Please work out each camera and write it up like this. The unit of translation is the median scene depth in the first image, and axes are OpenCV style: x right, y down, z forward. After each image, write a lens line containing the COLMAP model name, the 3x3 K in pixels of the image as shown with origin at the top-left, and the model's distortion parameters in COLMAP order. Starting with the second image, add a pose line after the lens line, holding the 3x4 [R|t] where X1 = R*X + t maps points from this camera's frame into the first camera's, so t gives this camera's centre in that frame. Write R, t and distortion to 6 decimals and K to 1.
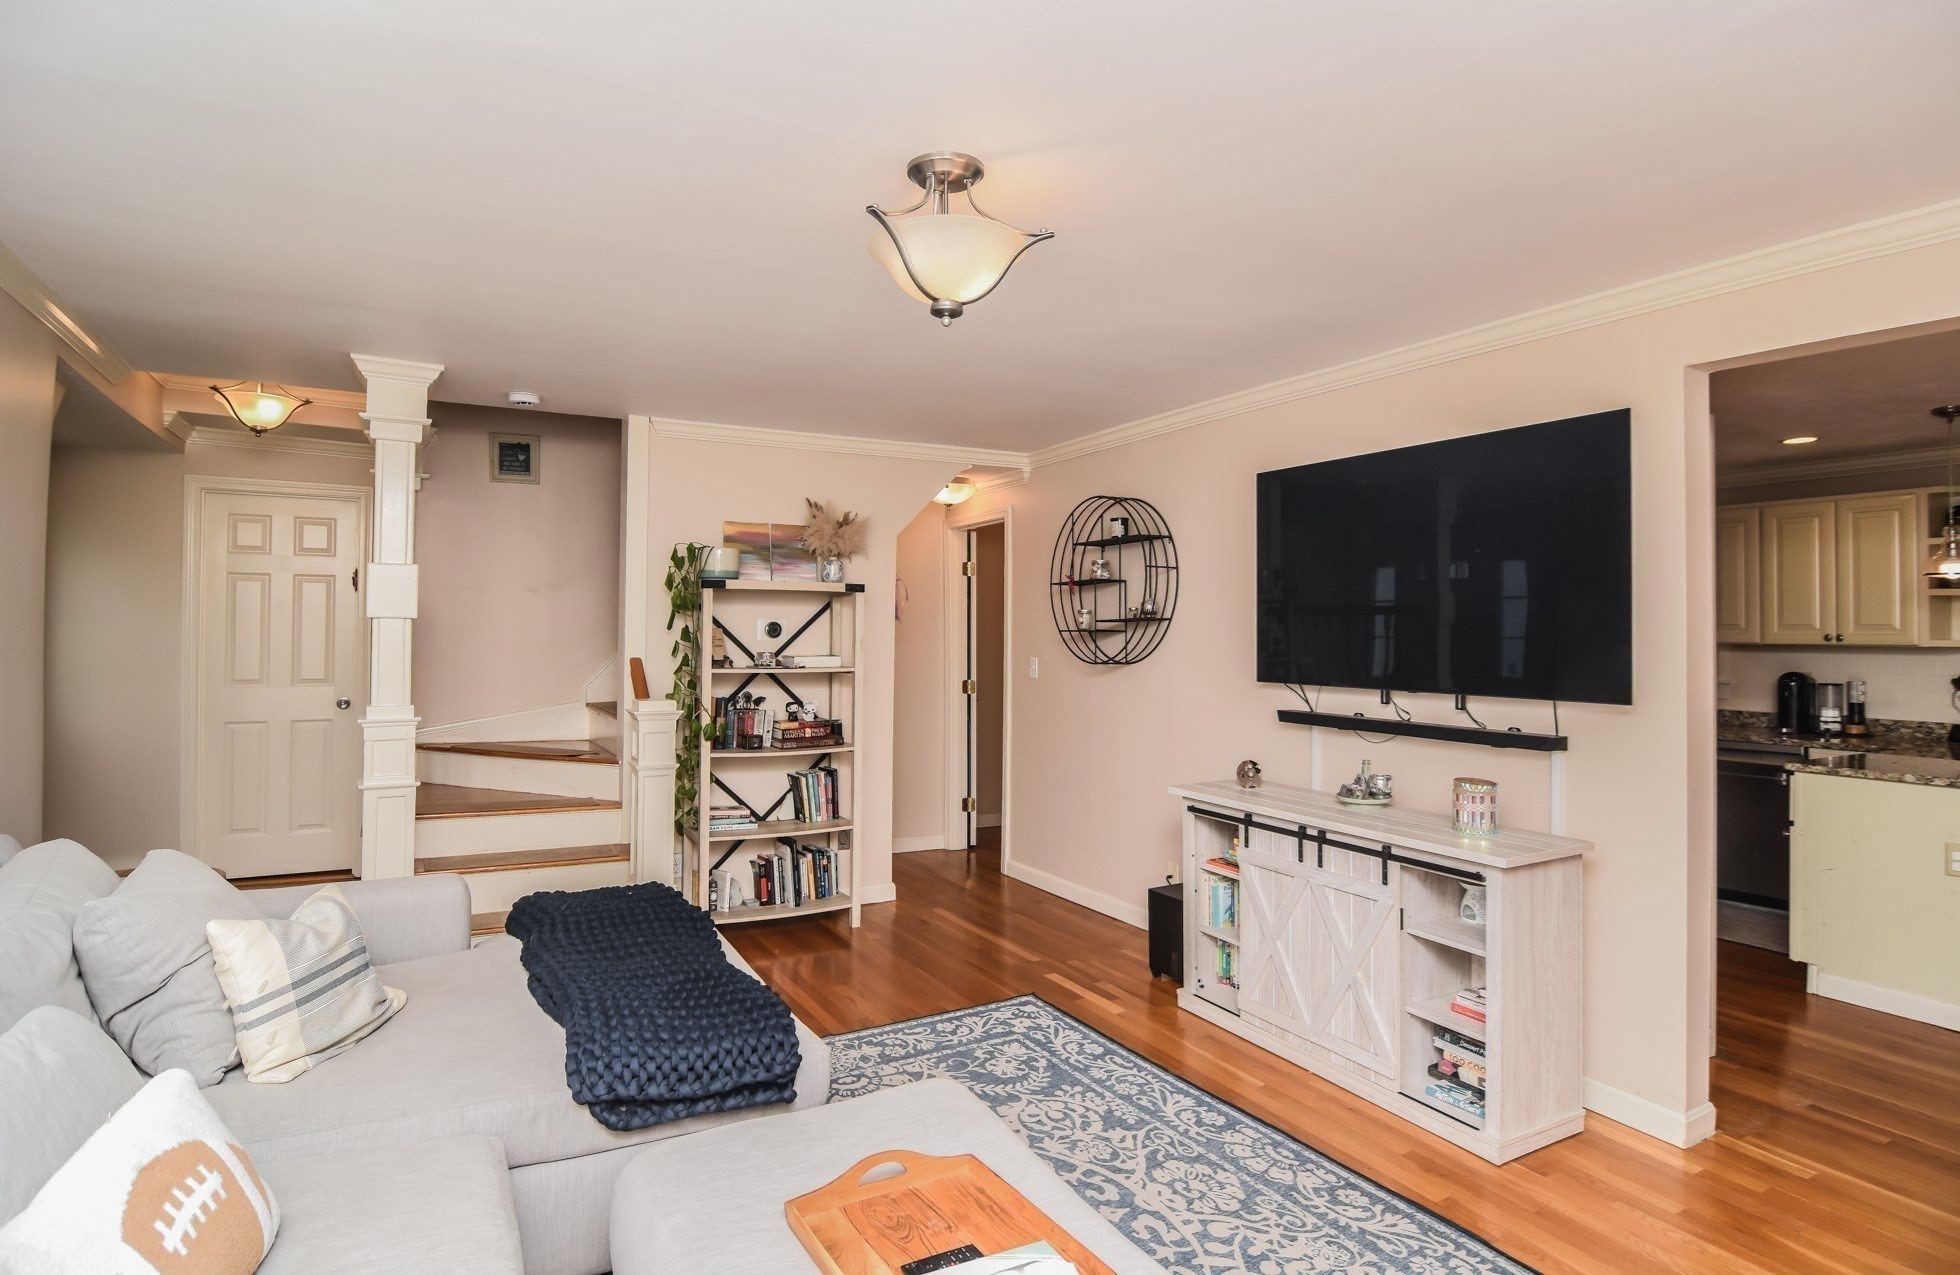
lens RADIAL K [[1047.3, 0, 984.1], [0, 1047.3, 616.7], [0, 0, 1]] dist [-0.006963, -0.009892]
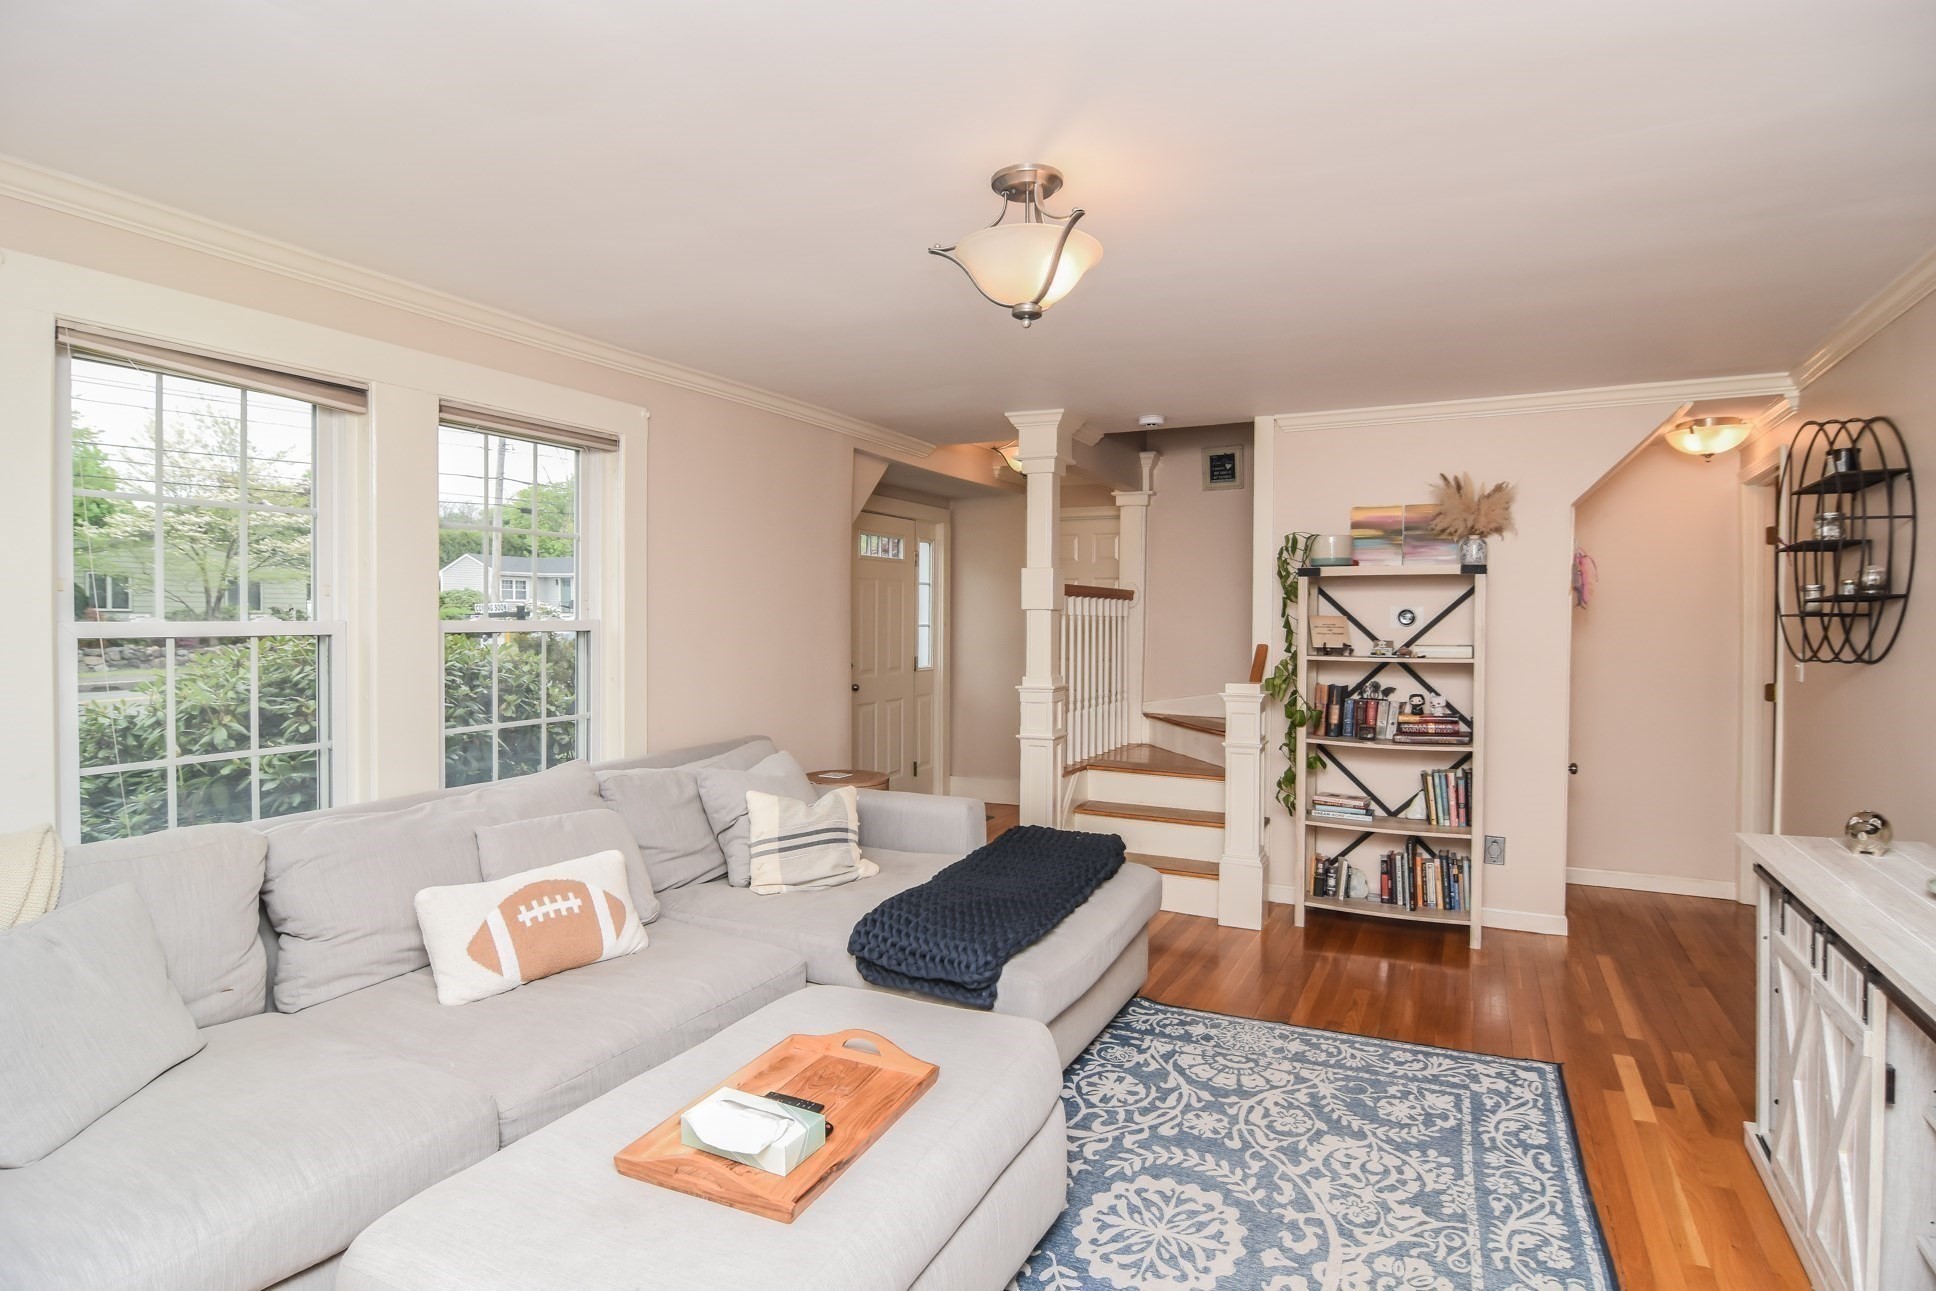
lens RADIAL K [[1035.1, 0, 968.6], [0, 1035.1, 636.8], [0, 0, 1]] dist [-0.008213, -0.009493]
pose [[0.574675, 0.007148, -0.818351, 0.490372], [0.013010, 0.999756, 0.017869, 0.012069], [0.818279, -0.020916, 0.574441, 0.202703]]
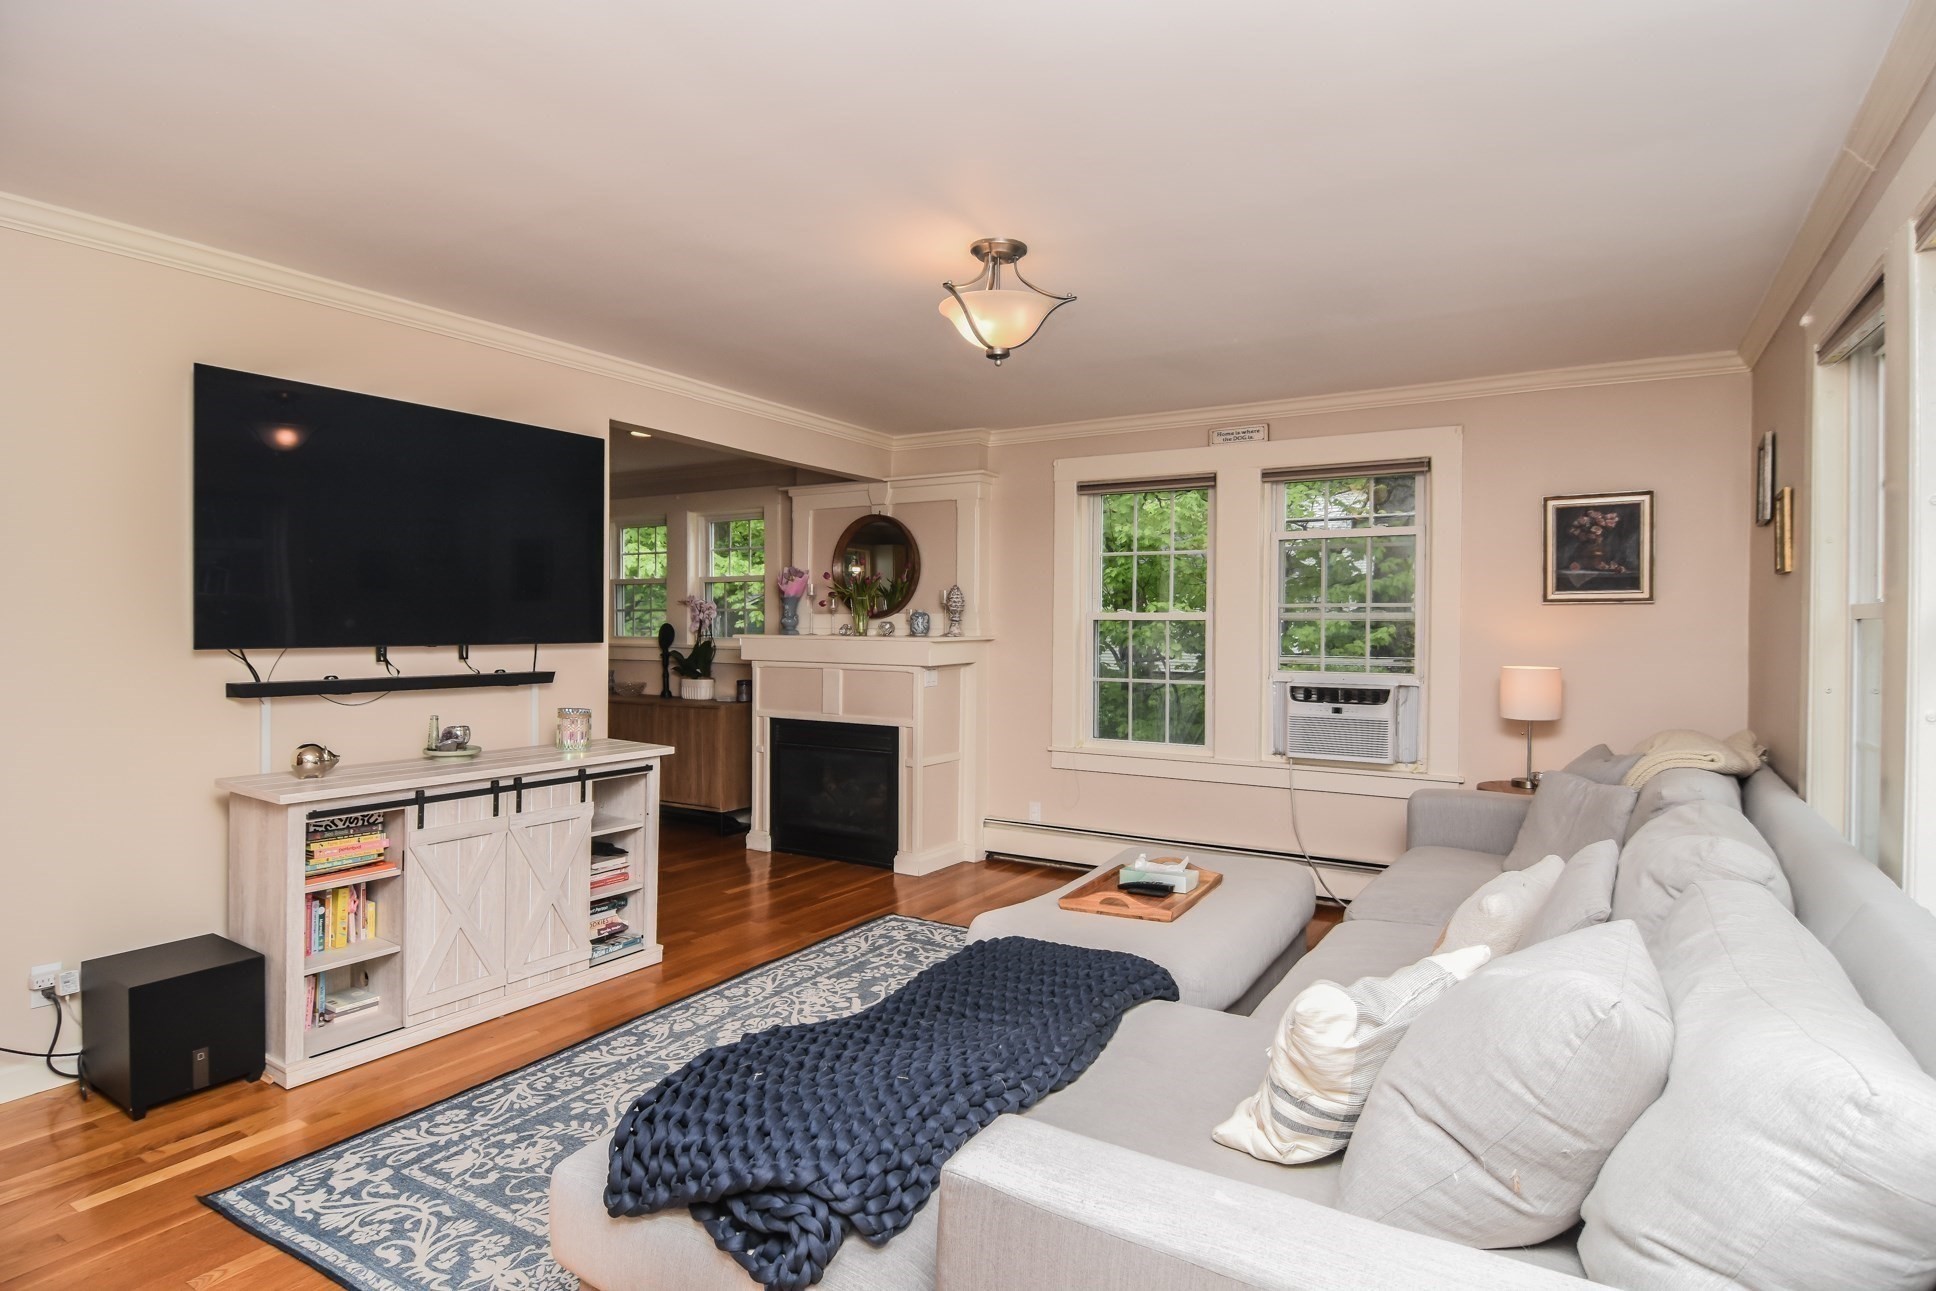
lens RADIAL K [[1035.1, 0, 968.6], [0, 1035.1, 634.5], [0, 0, 1]] dist [-0.008213, -0.009493]
pose [[-0.493978, -0.023640, 0.869153, -0.737319], [-0.026634, 0.999573, 0.012050, 0.034044], [-0.869066, -0.017197, -0.494397, 1.039709]]
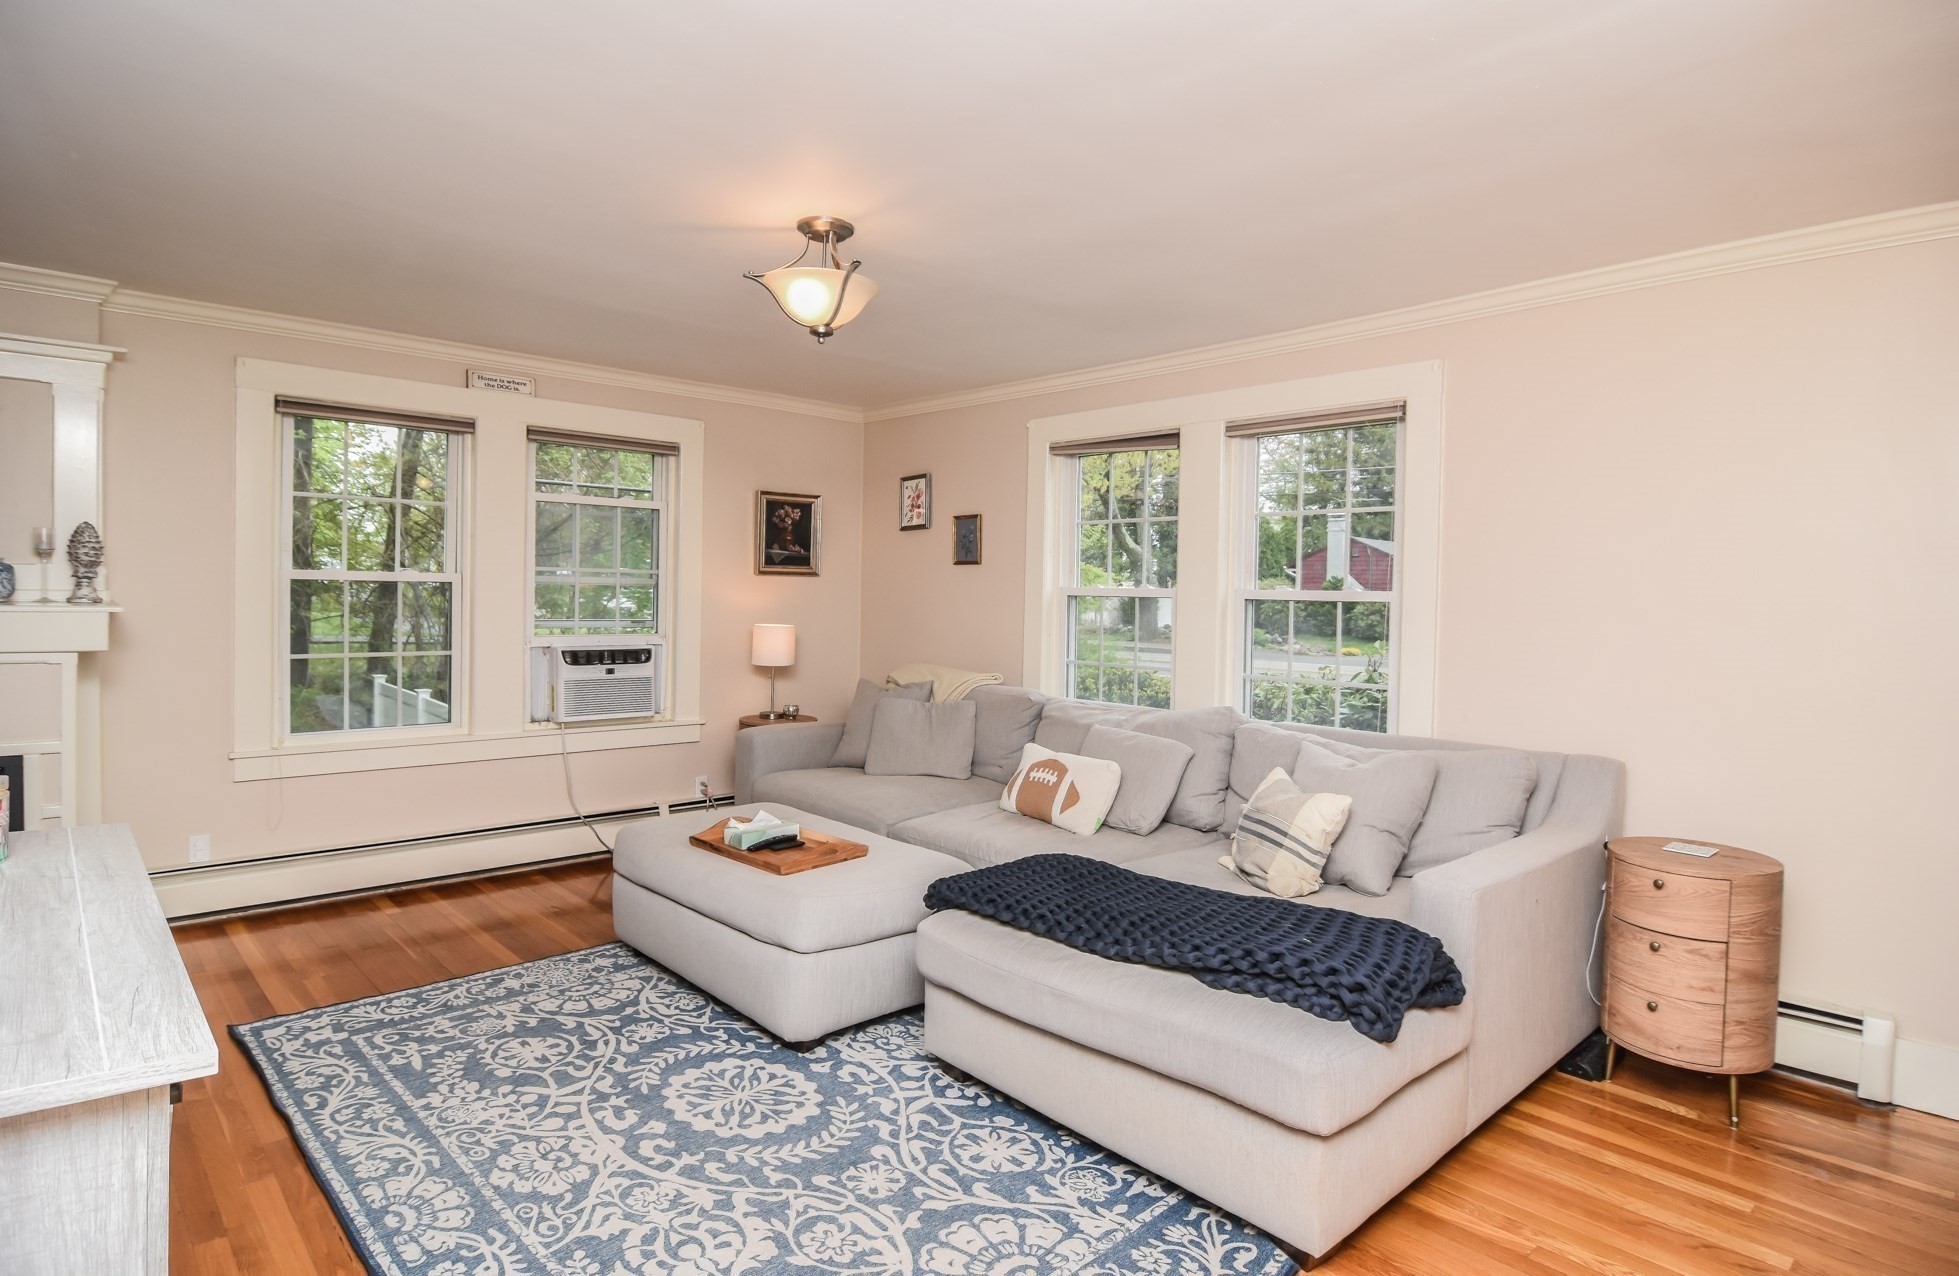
lens RADIAL K [[1046.7, 0, 985.0], [0, 1046.7, 600.8], [0, 0, 1]] dist [-0.006963, -0.009892]
pose [[-0.969260, -0.030996, -0.244078, 0.051886], [-0.029237, 0.999514, -0.010830, 0.040748], [0.244295, -0.003361, -0.969695, 1.466386]]
